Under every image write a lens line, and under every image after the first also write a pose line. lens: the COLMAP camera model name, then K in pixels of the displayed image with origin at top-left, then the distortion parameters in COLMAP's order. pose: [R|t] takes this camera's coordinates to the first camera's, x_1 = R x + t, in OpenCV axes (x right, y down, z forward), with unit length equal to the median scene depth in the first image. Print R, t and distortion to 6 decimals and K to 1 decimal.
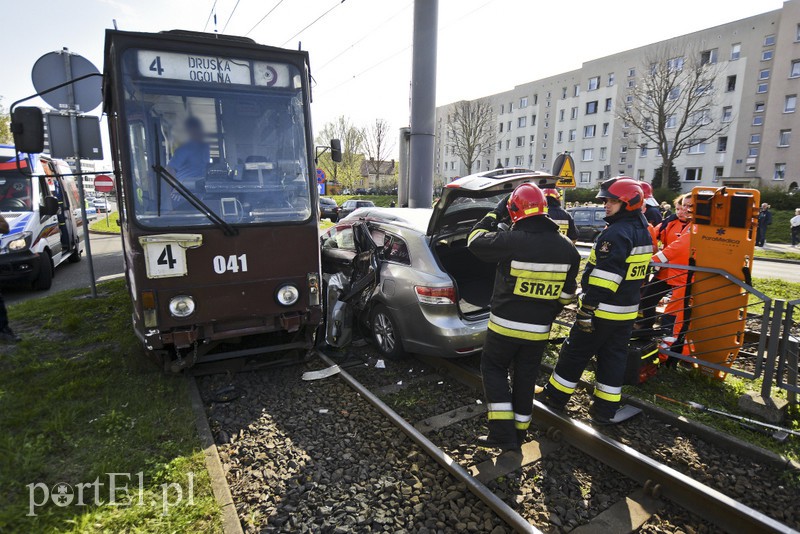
lens RADIAL K [[457.3, 0, 410.9], [0, 457.3, 266.0], [0, 0, 1]] dist [-0.001974, 0.000163]
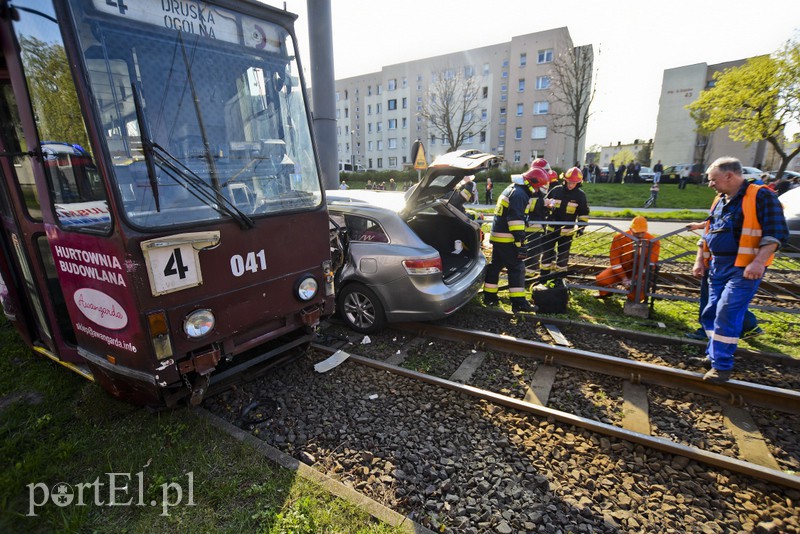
lens RADIAL K [[381.3, 0, 400.0], [0, 381.3, 267.0], [0, 0, 1]] dist [-0.004075, -0.000302]
pose [[0.875616, -0.137907, 0.462902, -0.432096], [0.104163, 0.989737, 0.097828, -0.033563], [-0.471643, -0.037442, 0.880995, 0.222712]]
